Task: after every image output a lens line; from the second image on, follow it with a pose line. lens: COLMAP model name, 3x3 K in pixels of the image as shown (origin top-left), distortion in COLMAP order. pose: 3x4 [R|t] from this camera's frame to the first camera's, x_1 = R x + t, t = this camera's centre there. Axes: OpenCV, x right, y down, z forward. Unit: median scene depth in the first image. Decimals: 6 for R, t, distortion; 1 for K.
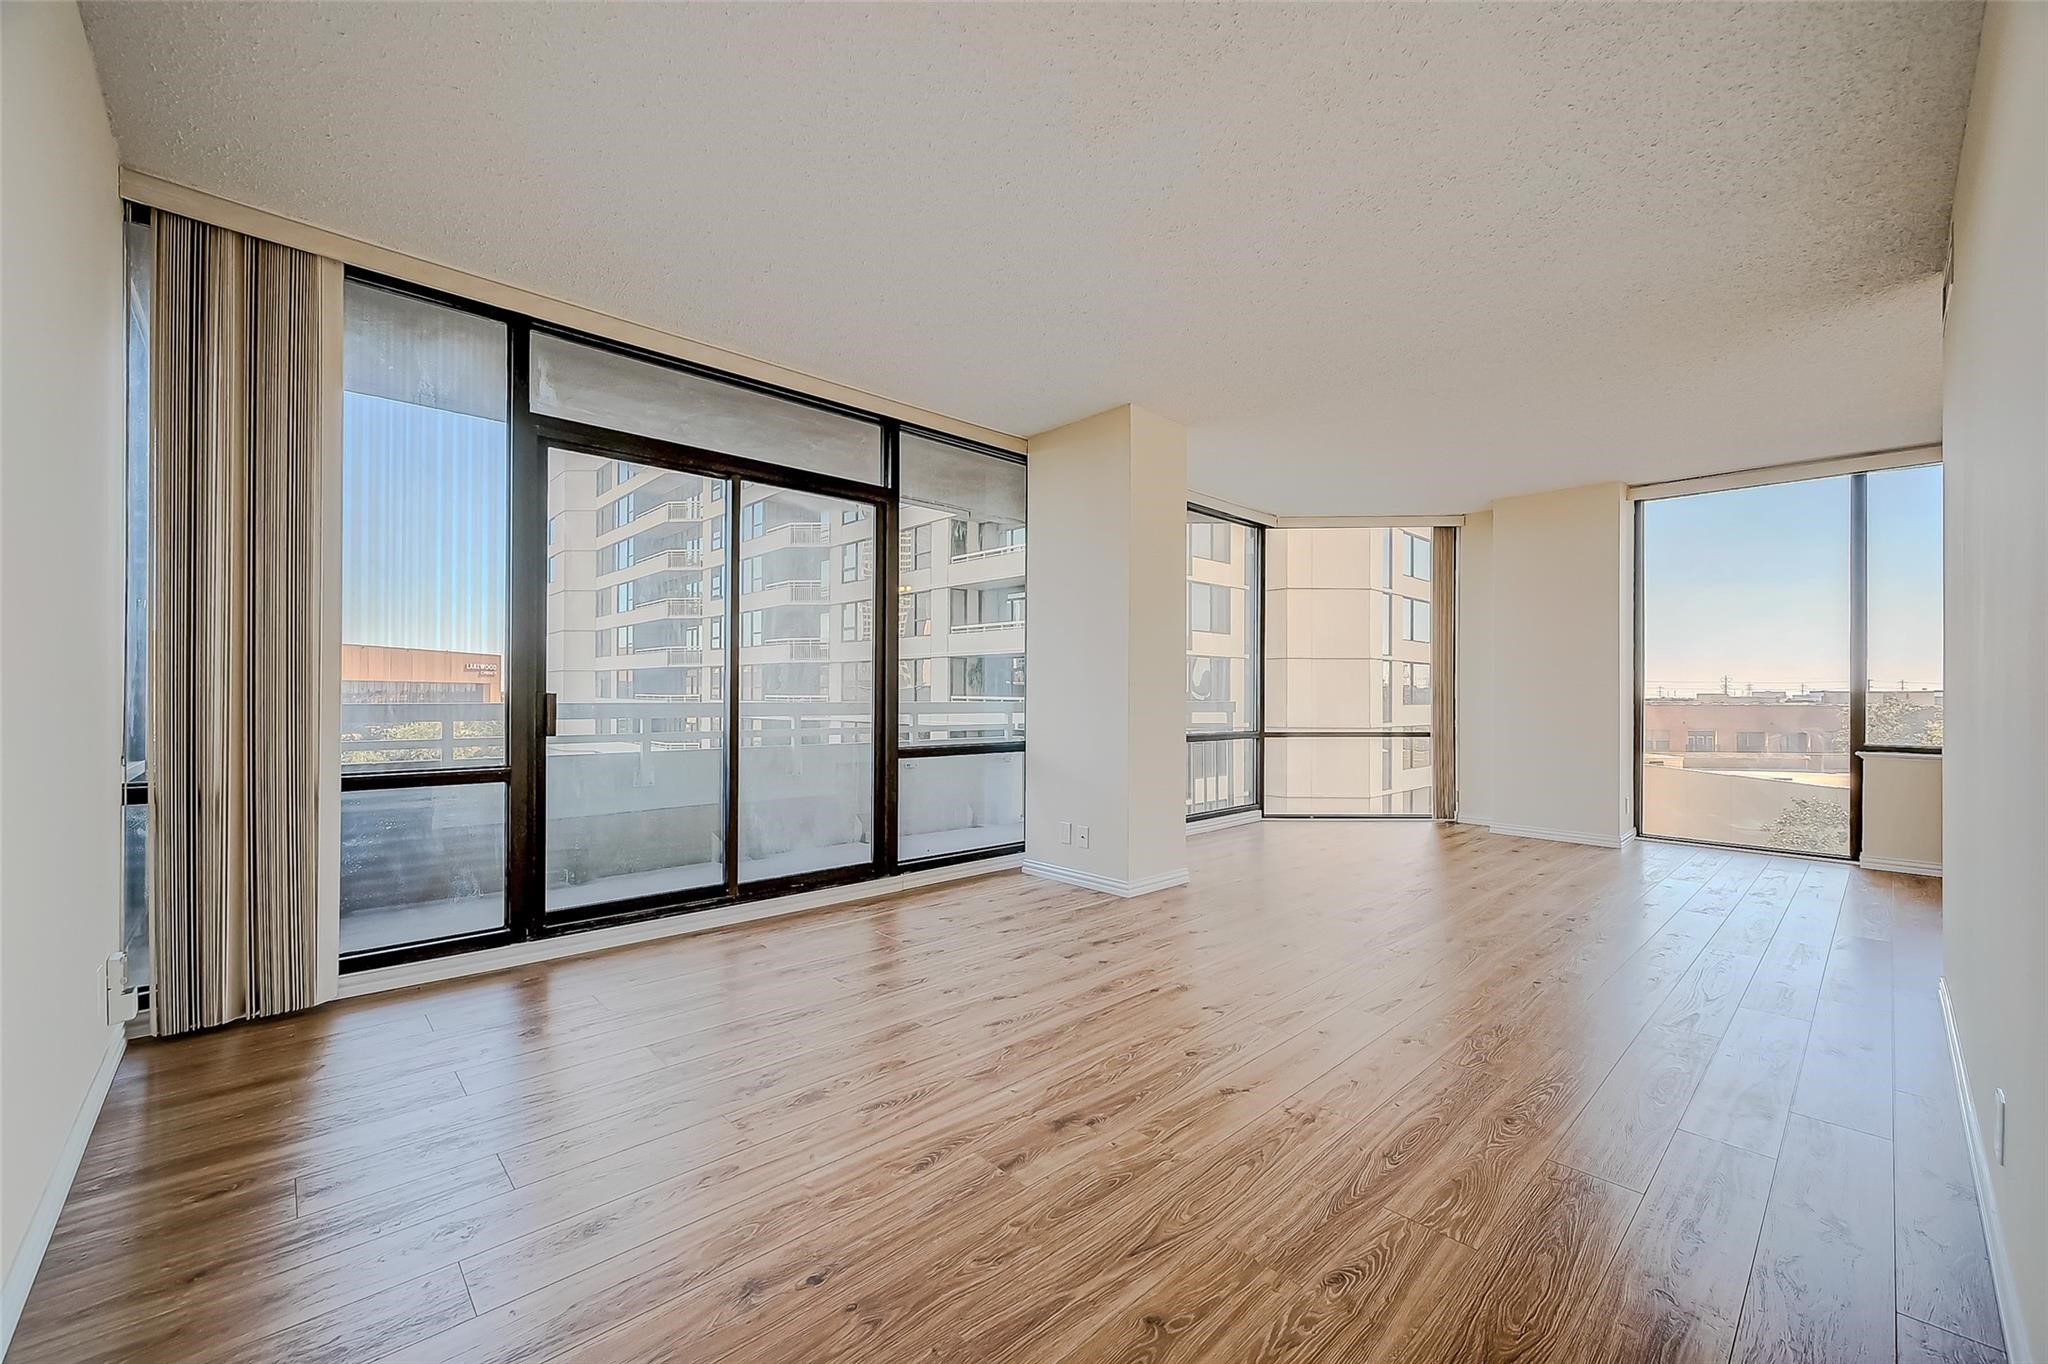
lens RADIAL K [[840.9, 0, 1020.8], [0, 840.9, 692.9], [0, 0, 1]] dist [-0.001565, -0.000071]
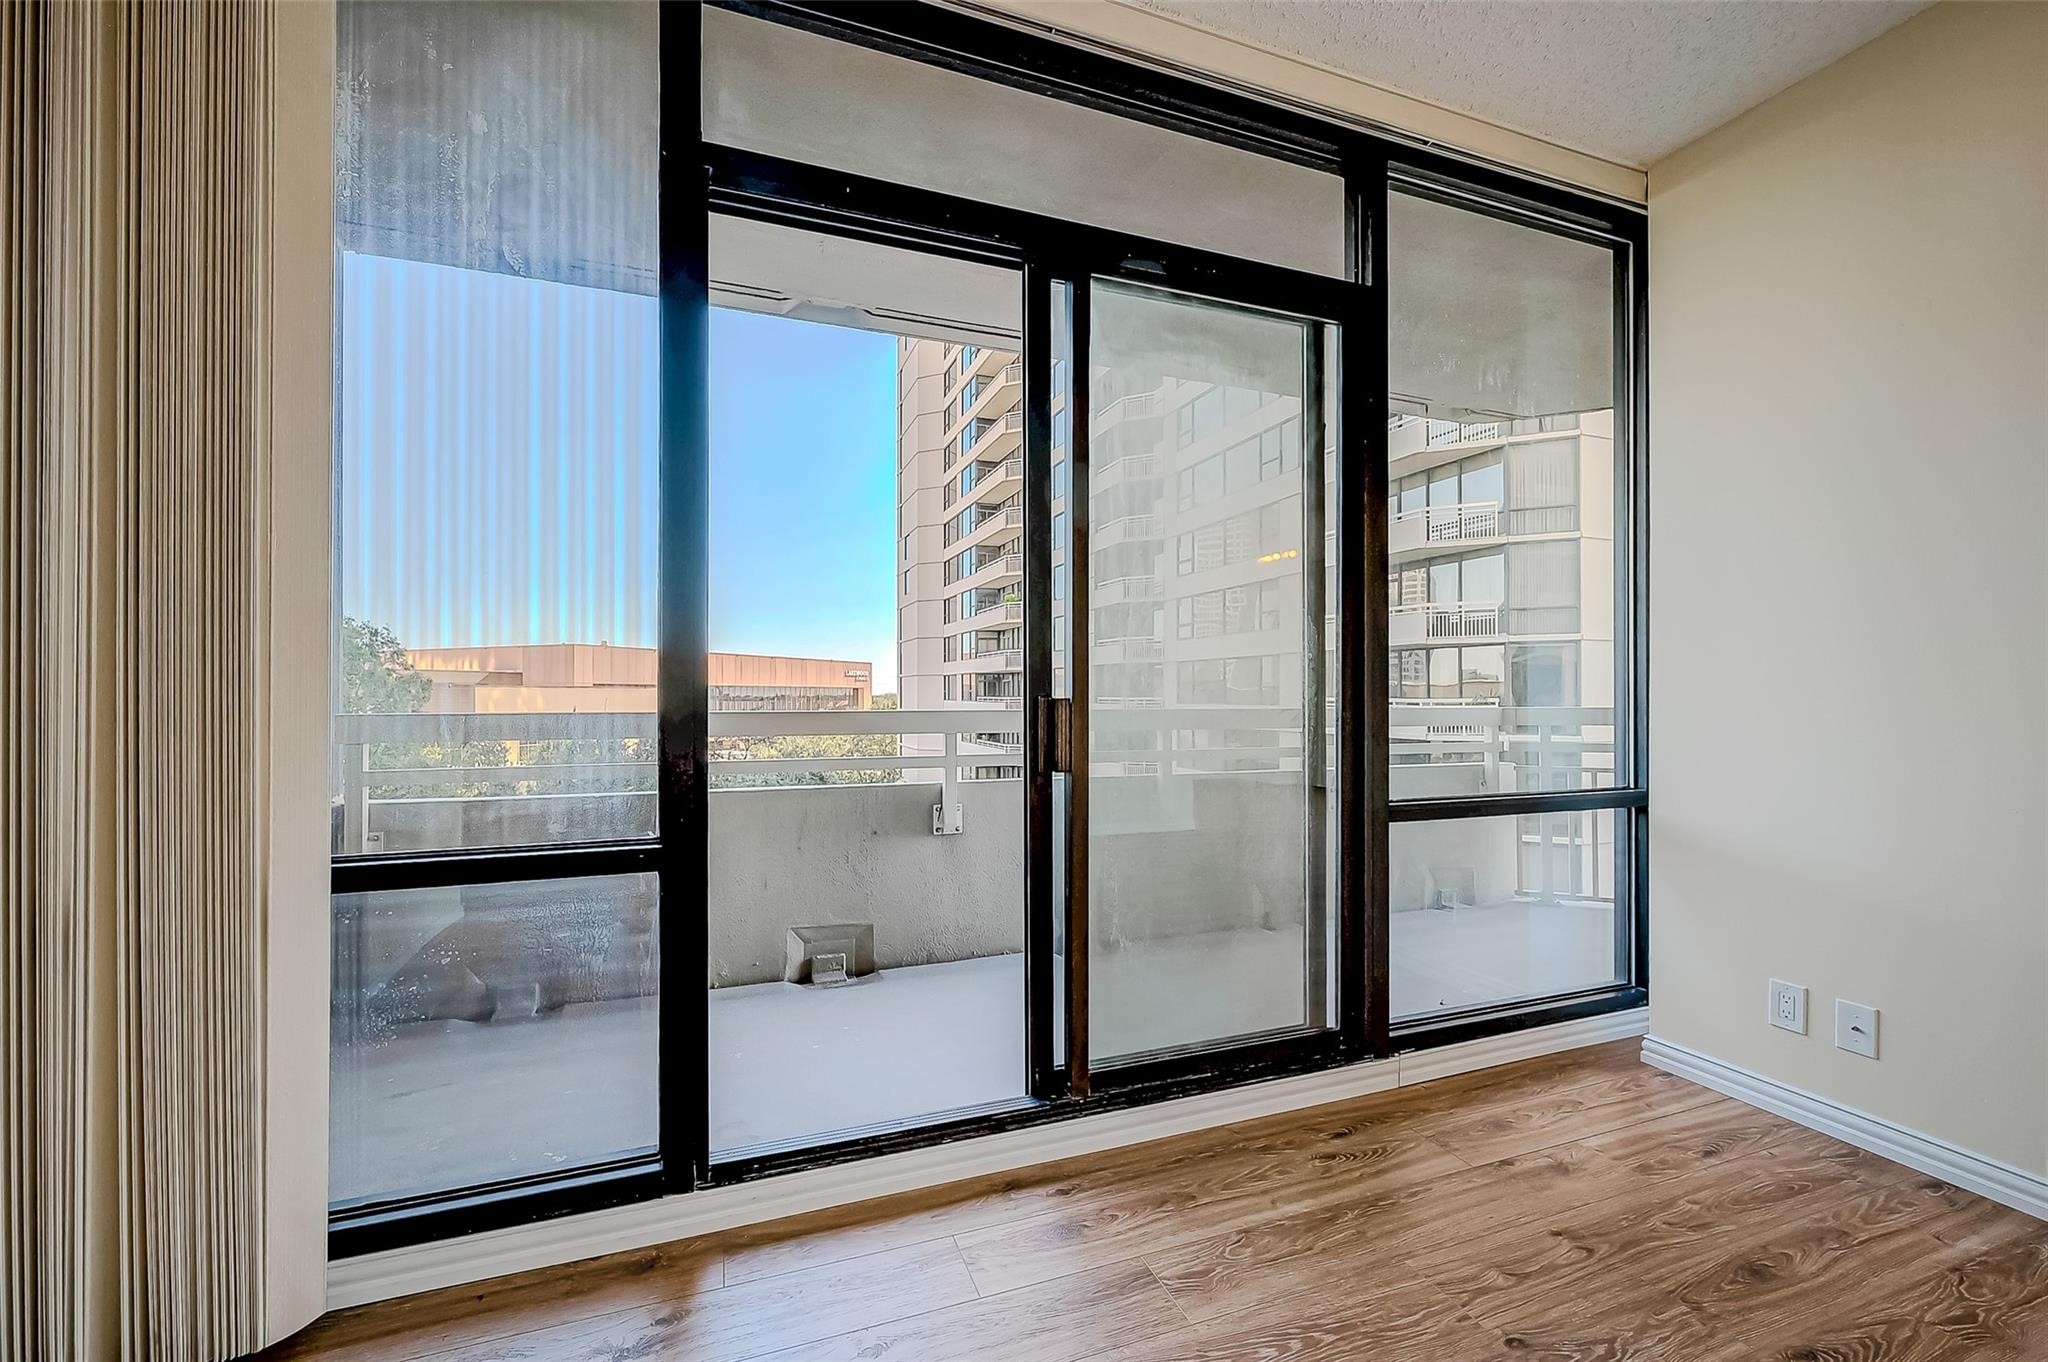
lens RADIAL K [[828.4, 0, 1026.8], [0, 828.4, 691.0], [0, 0, 1]] dist [-0.003441, 0.001149]
pose [[0.930194, -0.004806, -0.367037, -0.163545], [0.003065, 0.999981, -0.005328, 0.001231], [0.367056, 0.003831, 0.930191, 0.457338]]
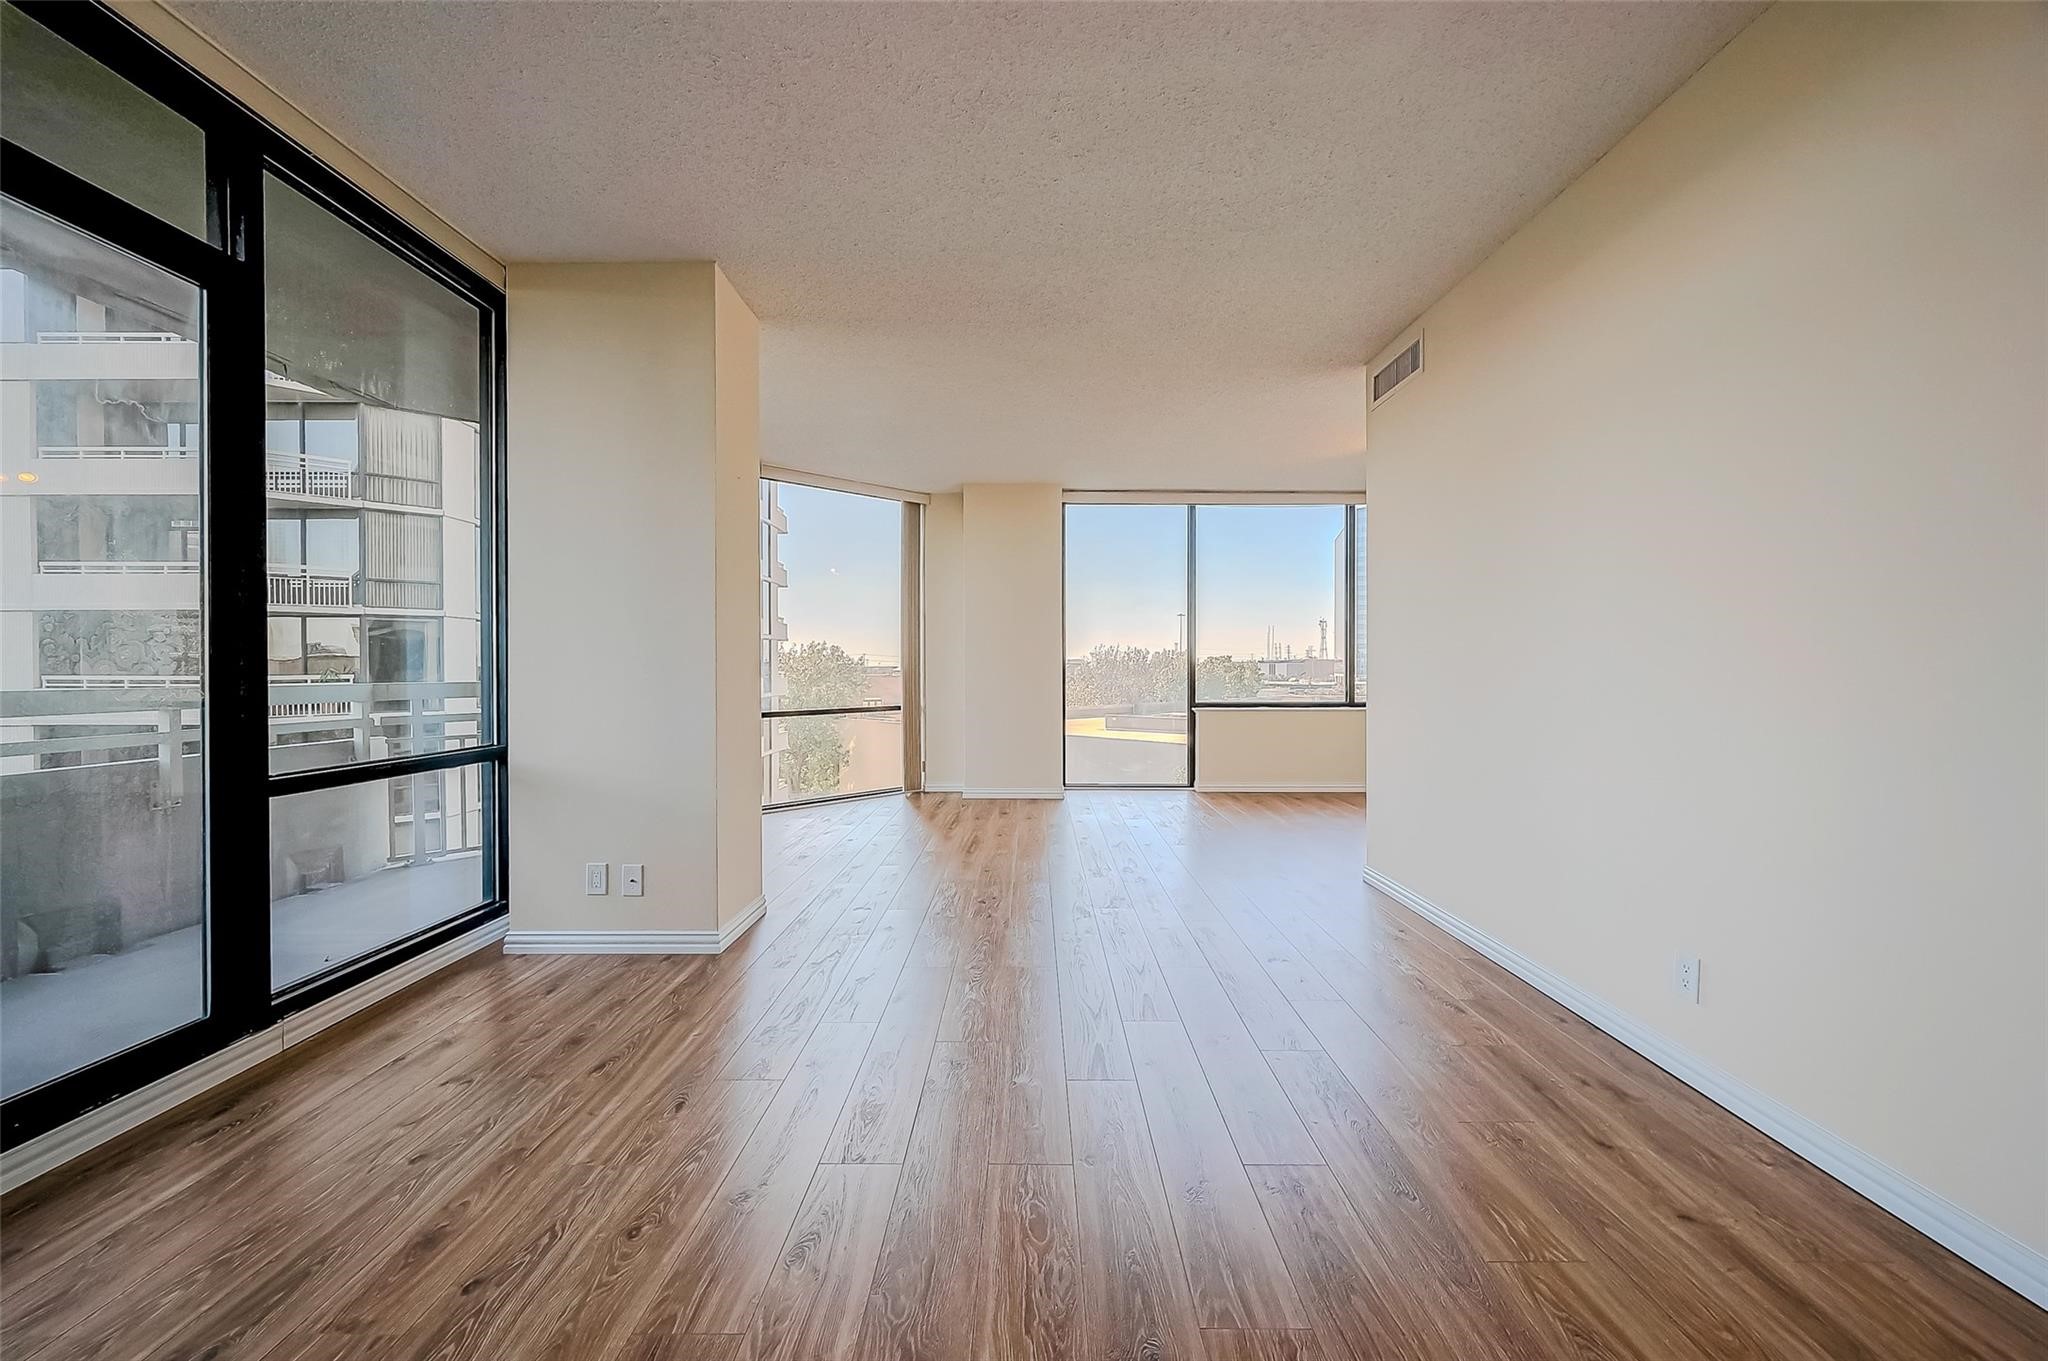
lens RADIAL K [[828.4, 0, 1029.8], [0, 828.4, 674.5], [0, 0, 1]] dist [-0.003441, 0.001149]
pose [[0.672773, -0.011287, 0.739763, -0.203566], [0.005070, 0.999930, 0.010645, -0.000363], [-0.739831, -0.003411, 0.672784, 0.315209]]
